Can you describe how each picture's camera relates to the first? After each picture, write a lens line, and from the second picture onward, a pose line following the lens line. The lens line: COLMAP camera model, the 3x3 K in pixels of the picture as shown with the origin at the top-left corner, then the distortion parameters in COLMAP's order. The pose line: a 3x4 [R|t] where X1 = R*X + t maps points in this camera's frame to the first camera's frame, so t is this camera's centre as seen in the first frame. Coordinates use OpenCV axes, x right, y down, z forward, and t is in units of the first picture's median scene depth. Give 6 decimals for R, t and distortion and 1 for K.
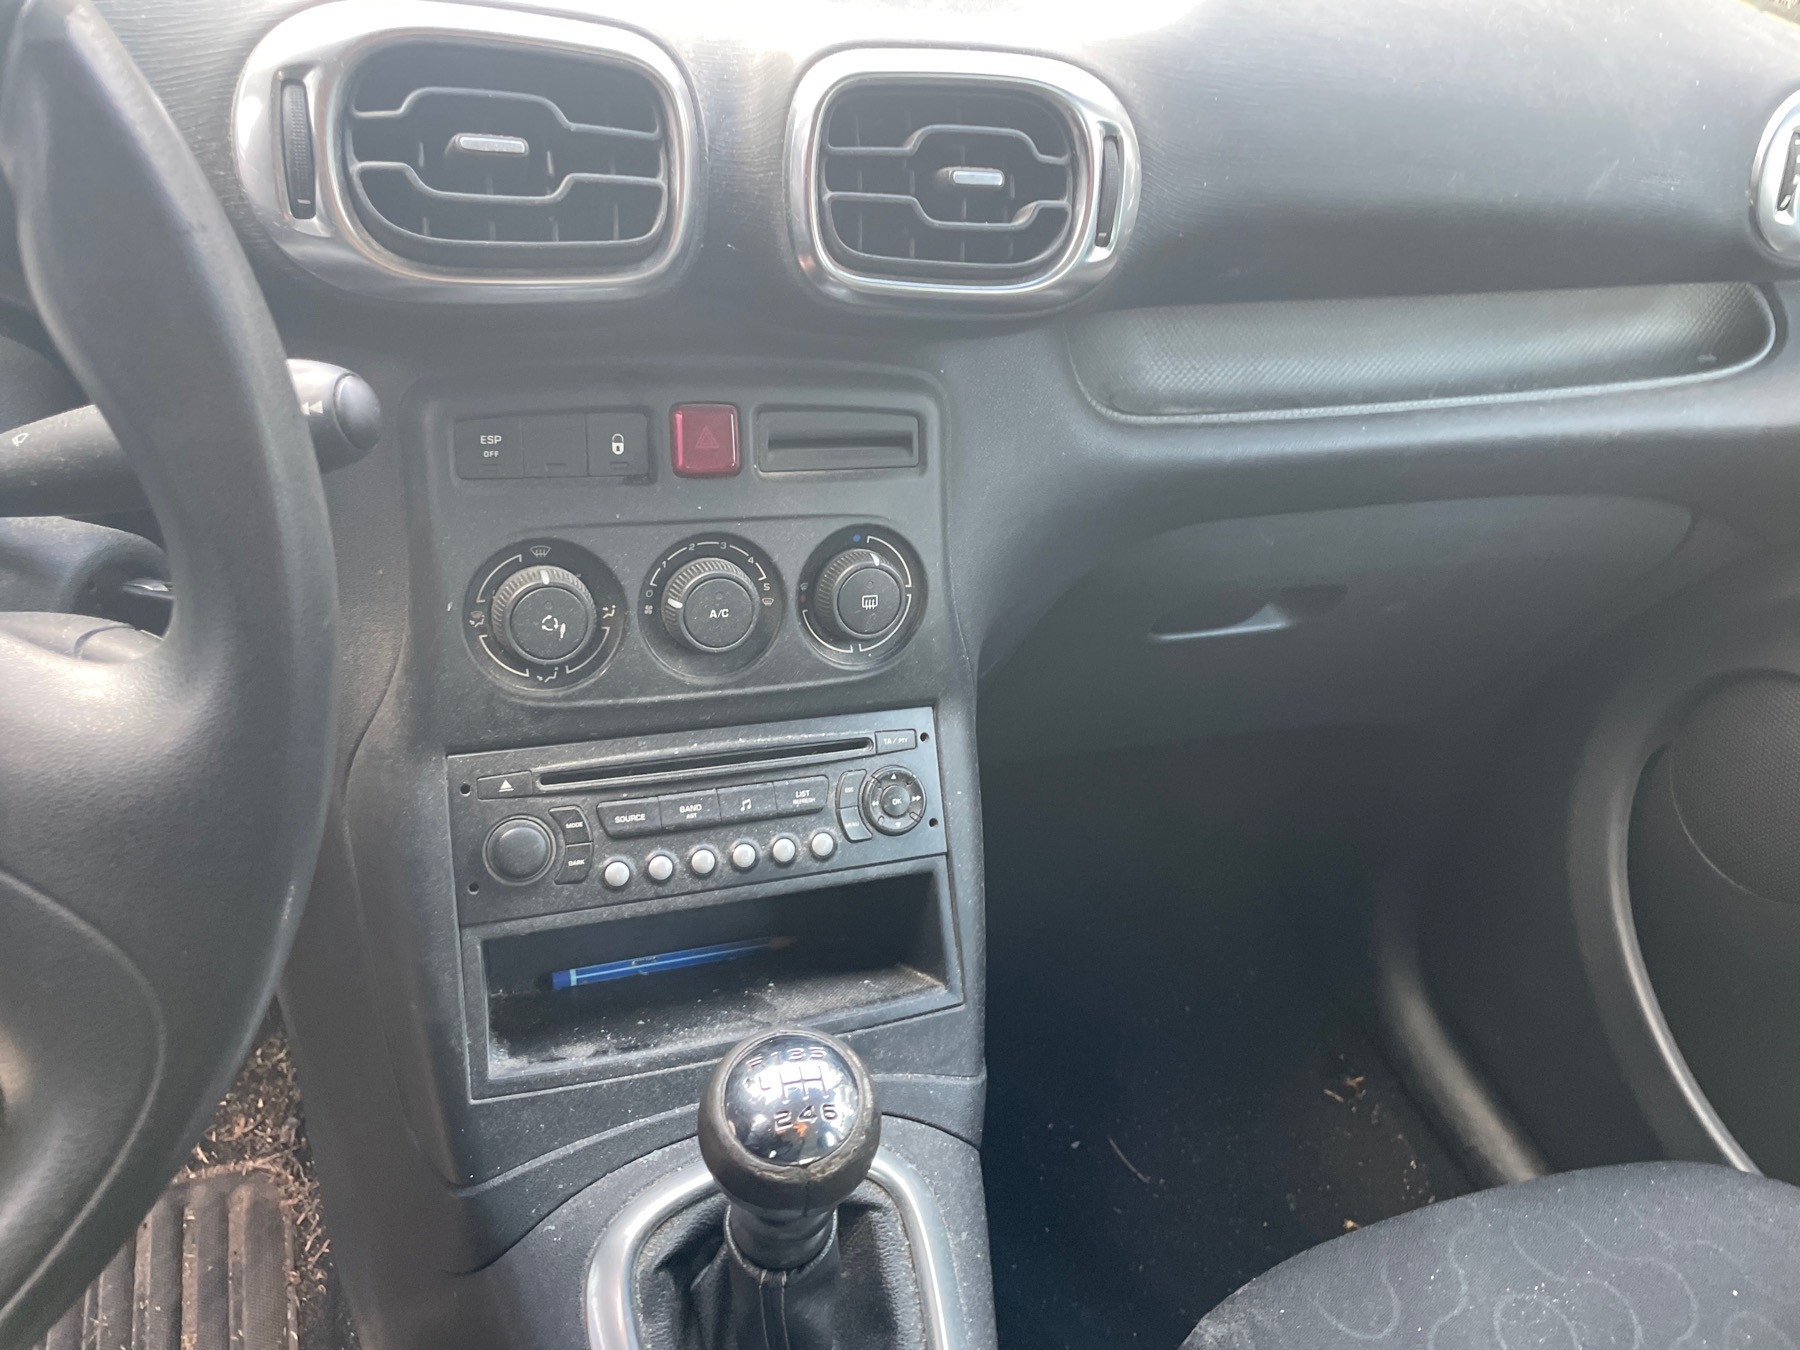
lens RADIAL K [[1384.8, 0, 889.7], [0, 1384.8, 664.1], [0, 0, 1]] dist [0.028221, -0.039358]
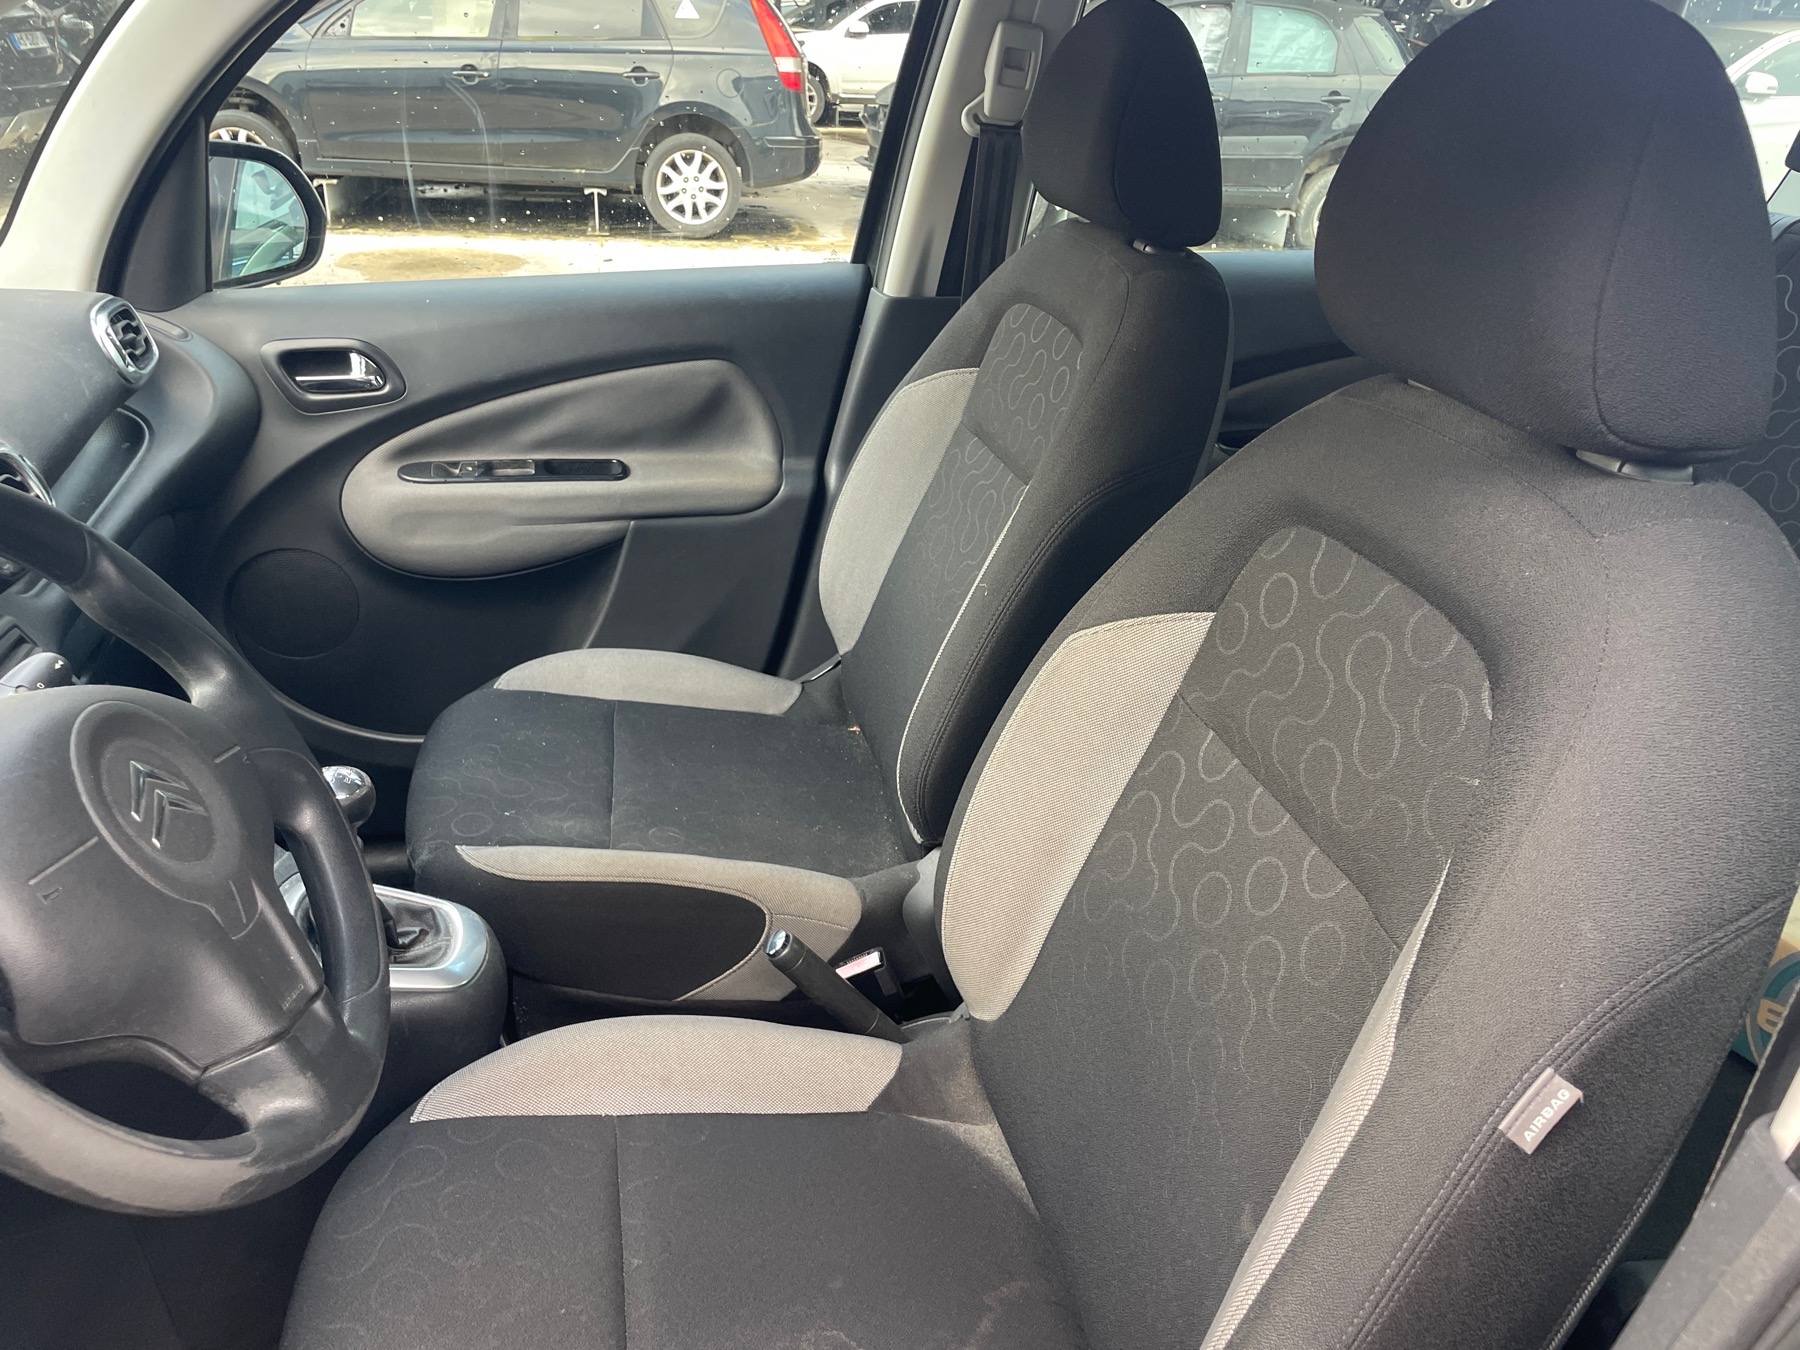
lens RADIAL K [[1358.9, 0, 899.5], [0, 1358.9, 678.8], [0, 0, 1]] dist [0.073727, -0.102151]
pose [[0.137359, -0.577408, 0.804818, -1.416746], [0.596752, 0.696750, 0.398028, -0.162519], [-0.790582, 0.425604, 0.440274, -0.786989]]
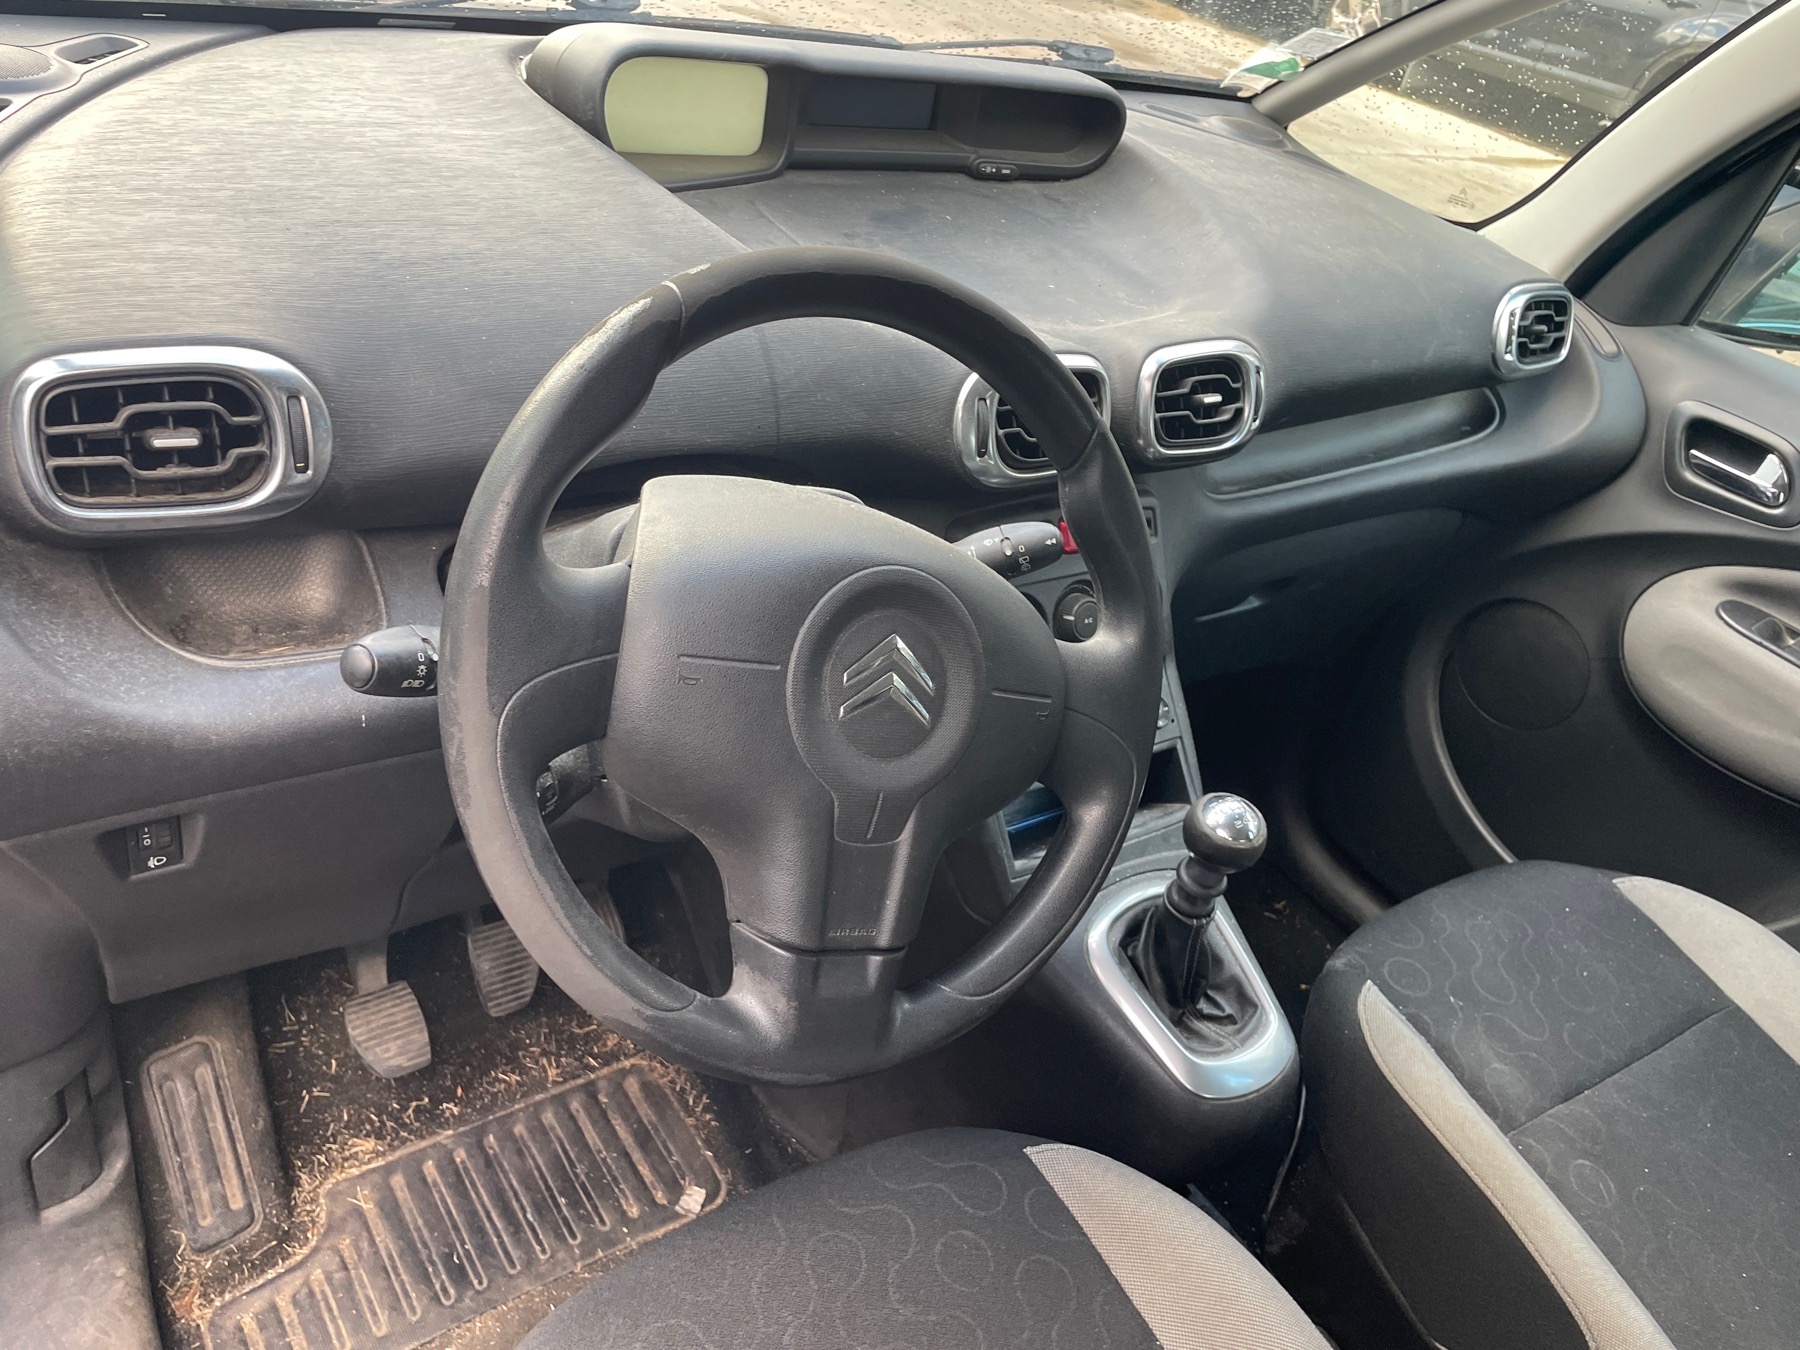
lens RADIAL K [[1358.9, 0, 895.9], [0, 1358.9, 681.8], [0, 0, 1]] dist [0.073727, -0.102151]
pose [[0.966763, -0.128655, 0.220948, -0.803660], [0.132666, 0.991155, -0.003349, 0.019551], [-0.218563, 0.032550, 0.975280, -0.804085]]
